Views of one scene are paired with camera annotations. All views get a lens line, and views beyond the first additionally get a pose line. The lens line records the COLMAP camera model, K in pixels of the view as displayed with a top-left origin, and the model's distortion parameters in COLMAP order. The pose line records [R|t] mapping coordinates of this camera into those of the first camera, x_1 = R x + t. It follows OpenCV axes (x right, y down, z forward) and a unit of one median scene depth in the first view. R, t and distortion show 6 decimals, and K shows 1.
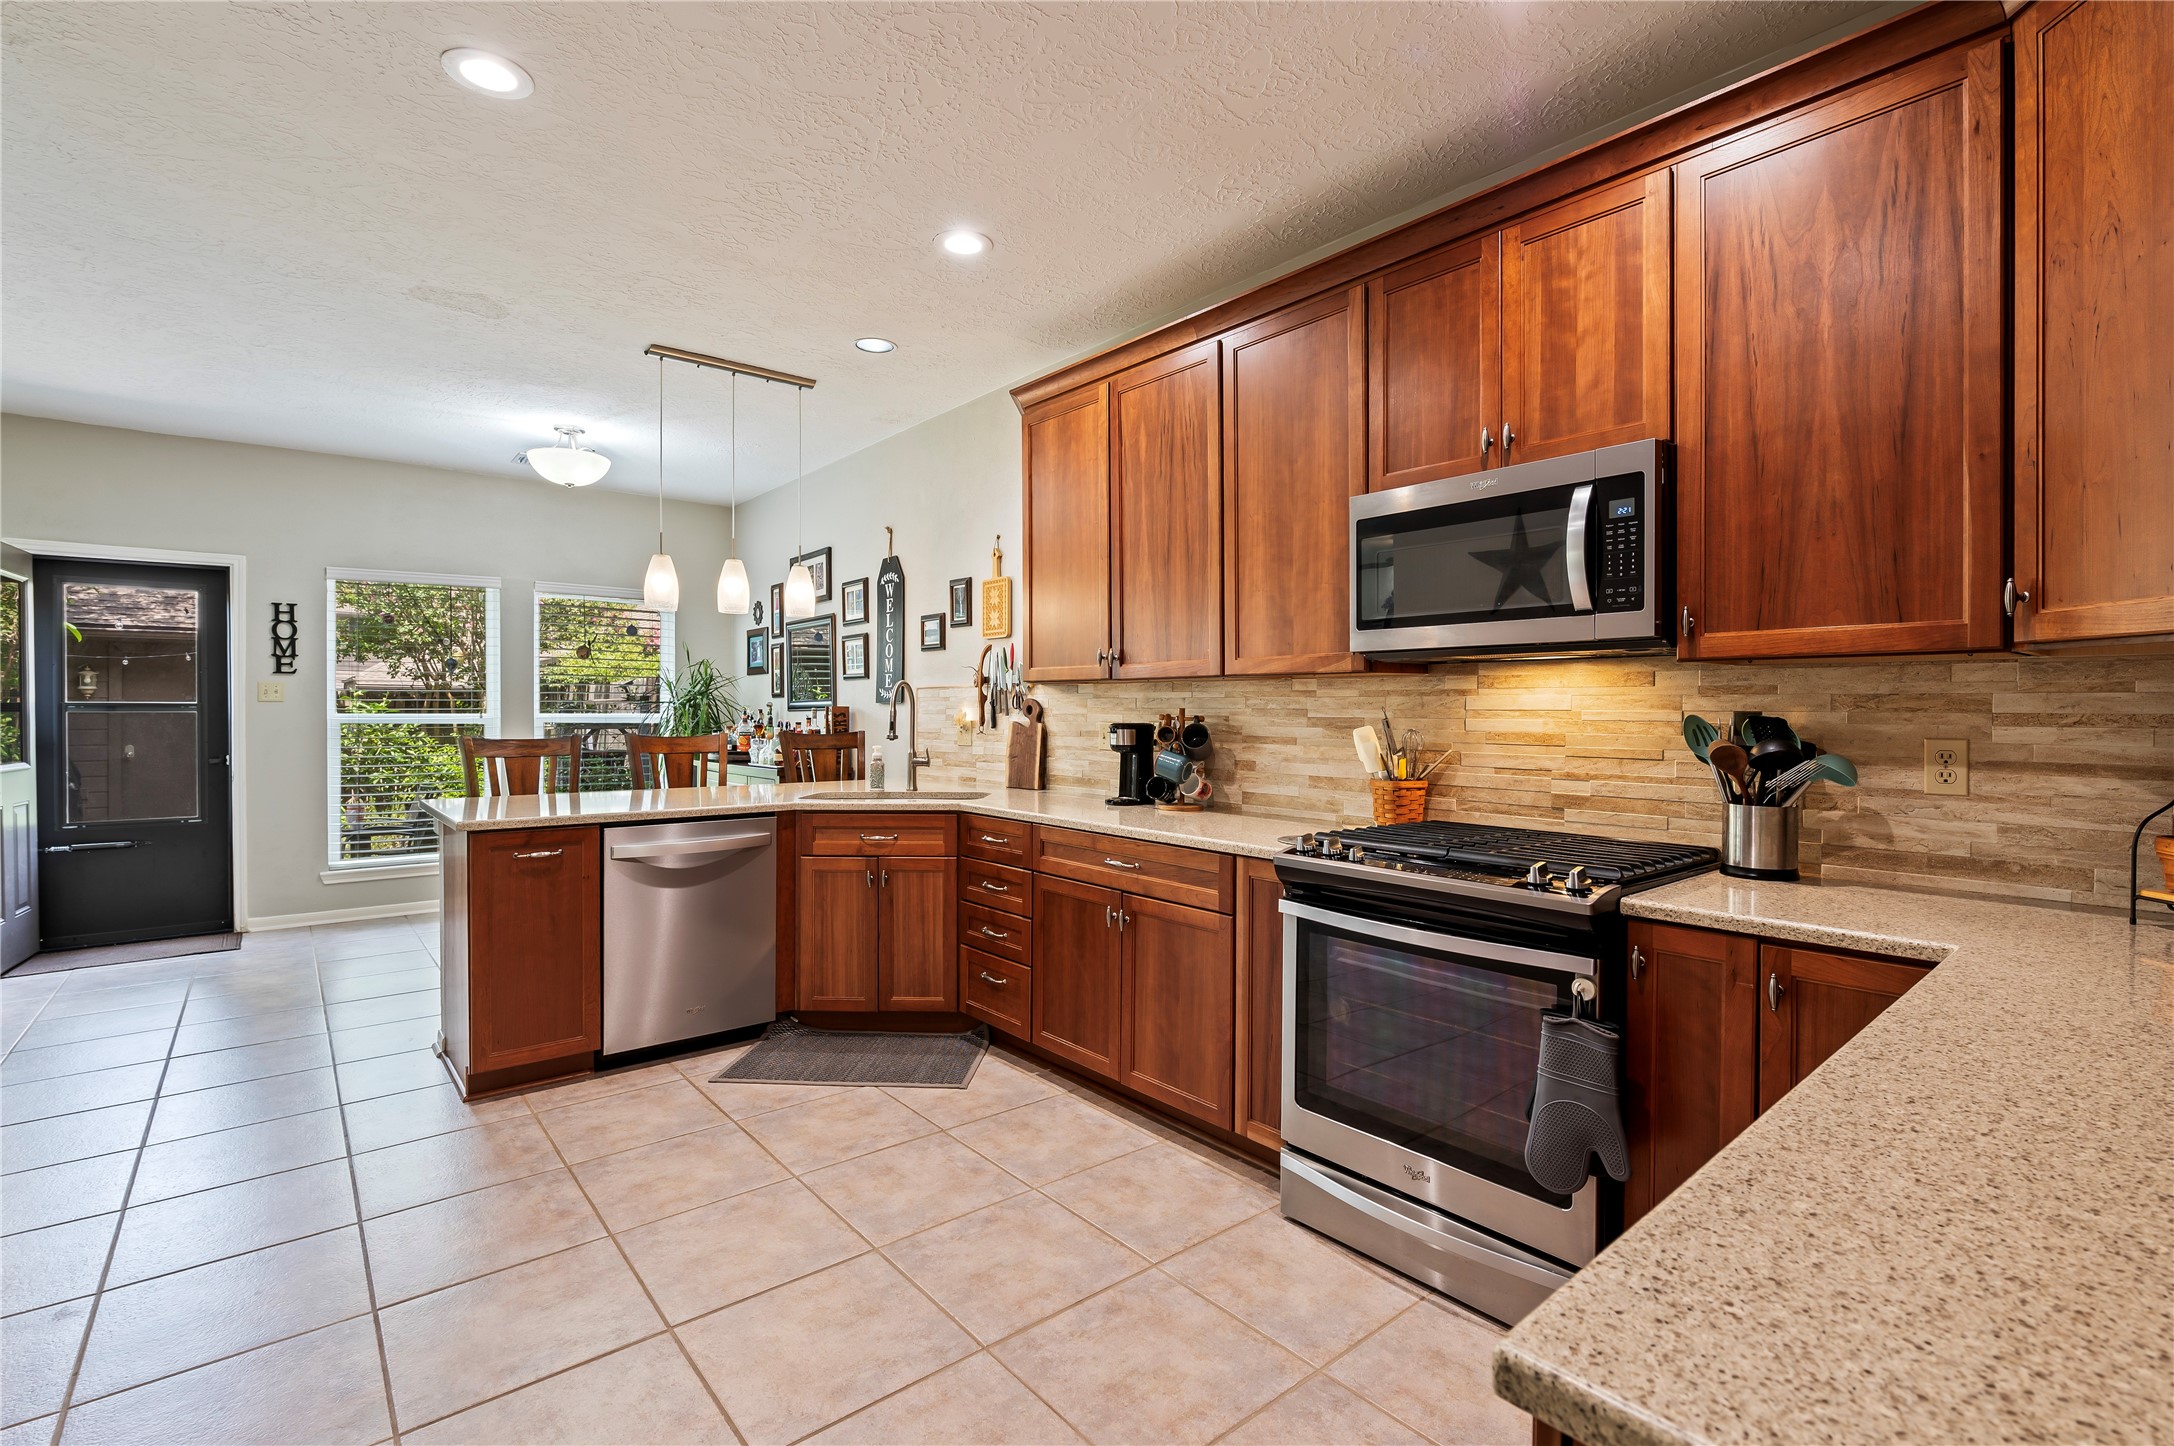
lens RADIAL K [[994.7, 0, 1087.6], [0, 994.7, 717.8], [0, 0, 1]] dist [-0.002220, -0.000027]
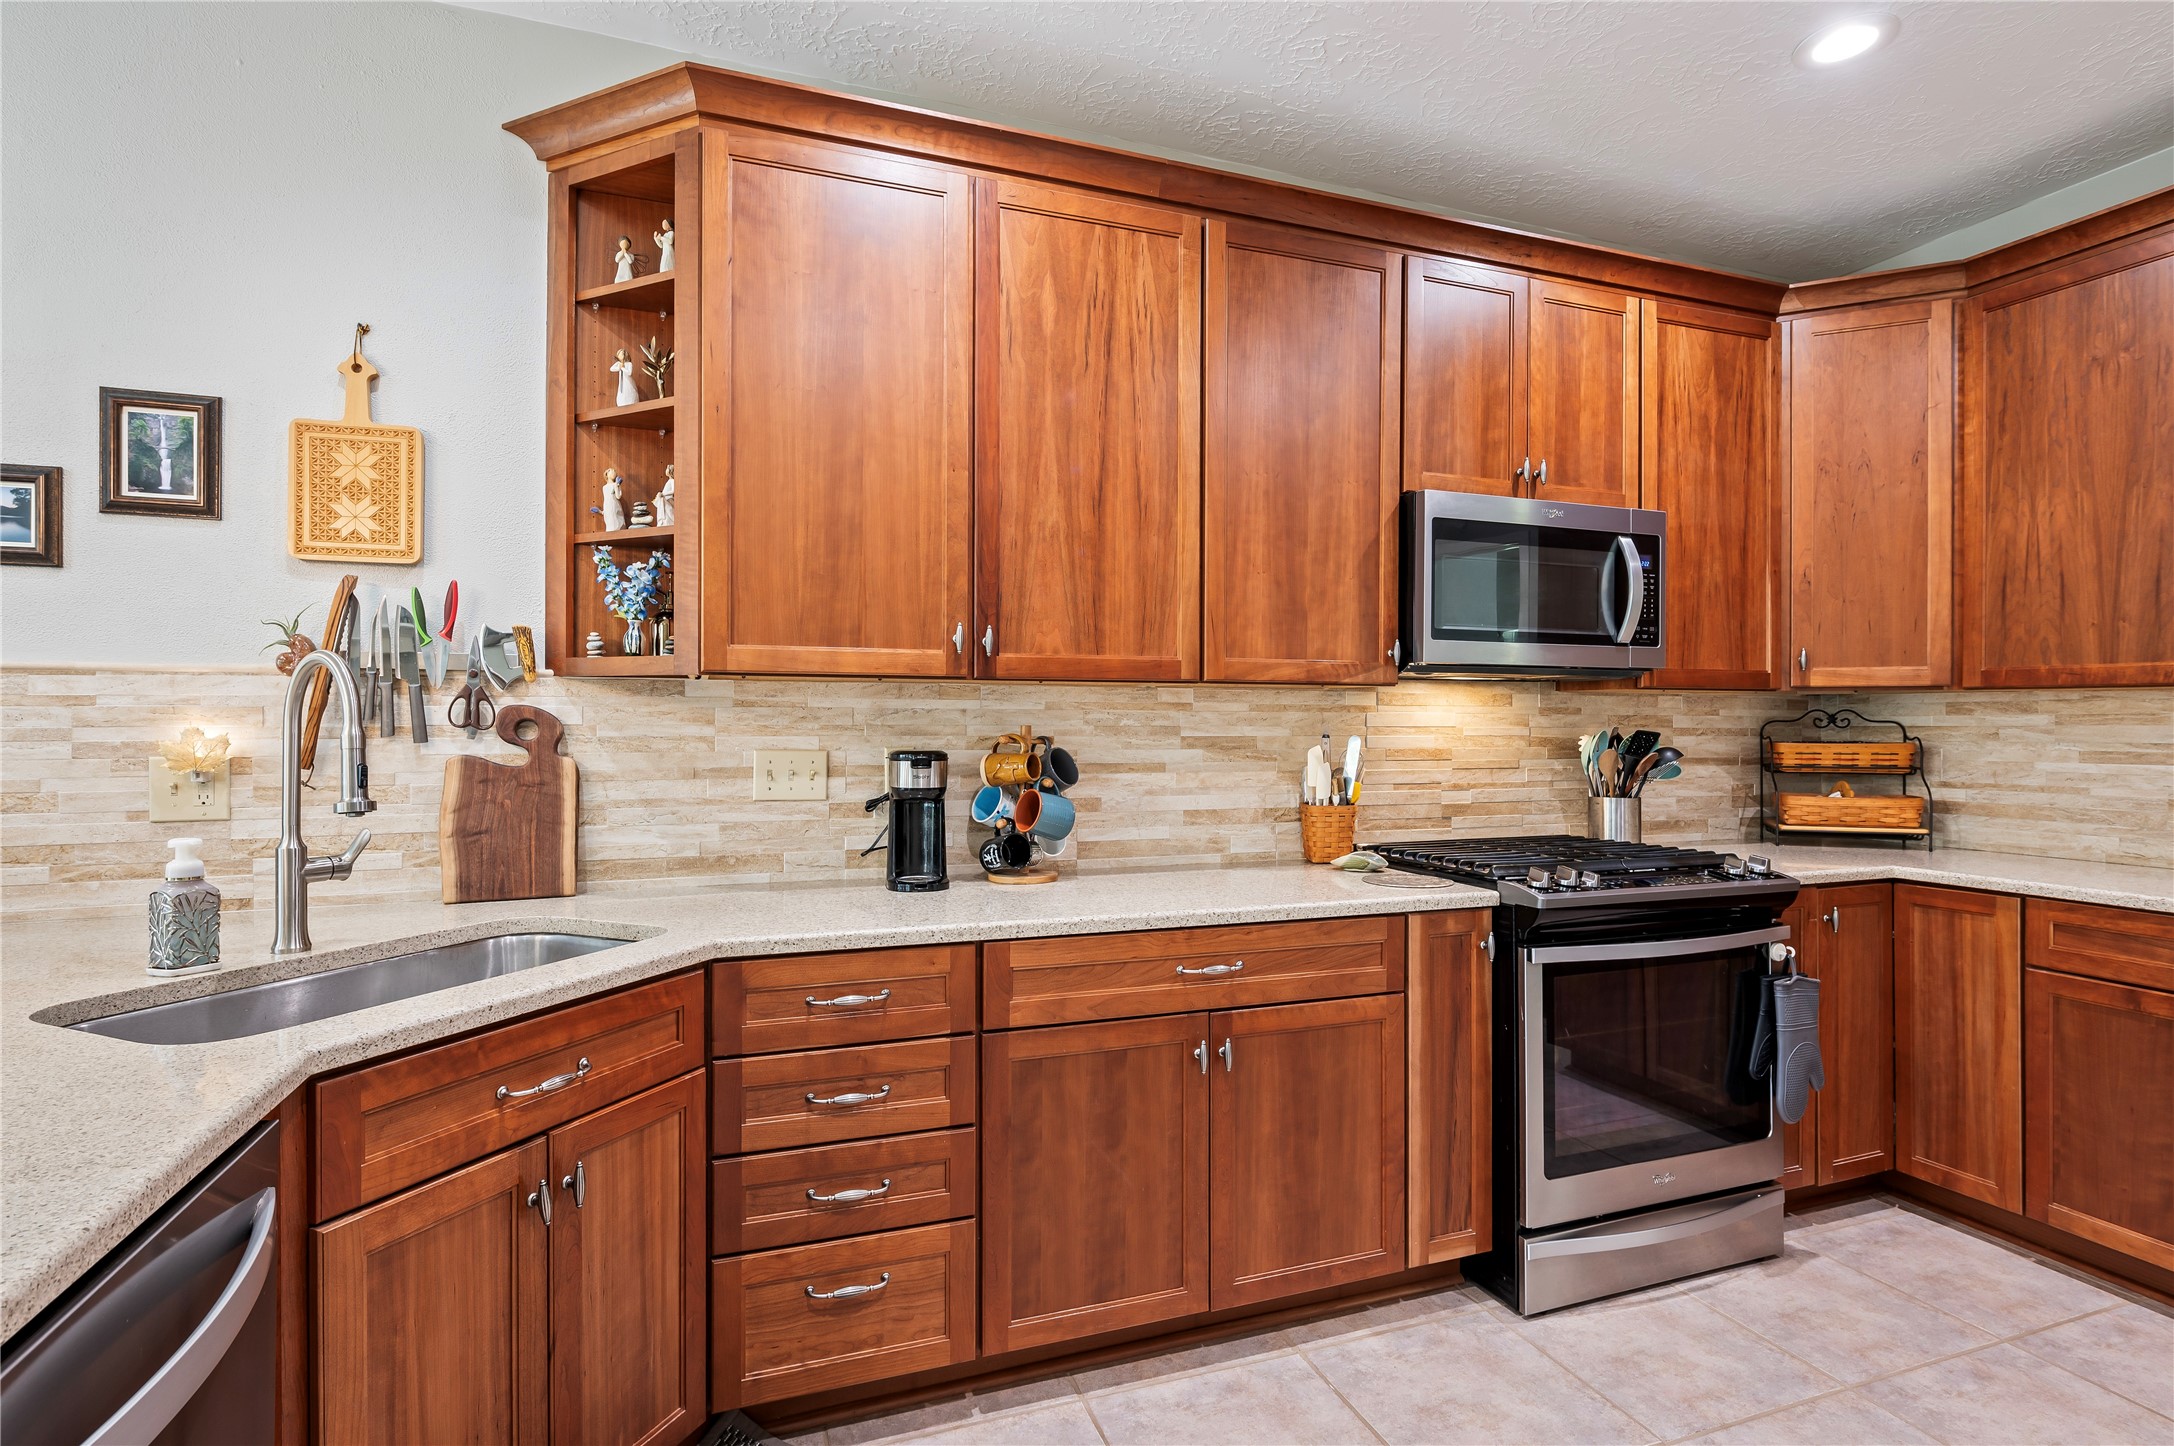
lens RADIAL K [[1047.2, 0, 1095.7], [0, 1047.2, 720.3], [0, 0, 1]] dist [-0.003198, -0.001136]
pose [[0.334858, 0.006035, 0.942249, -0.476604], [0.010623, 0.999892, -0.010179, -0.004717], [-0.942209, 0.013418, 0.334758, 0.638955]]
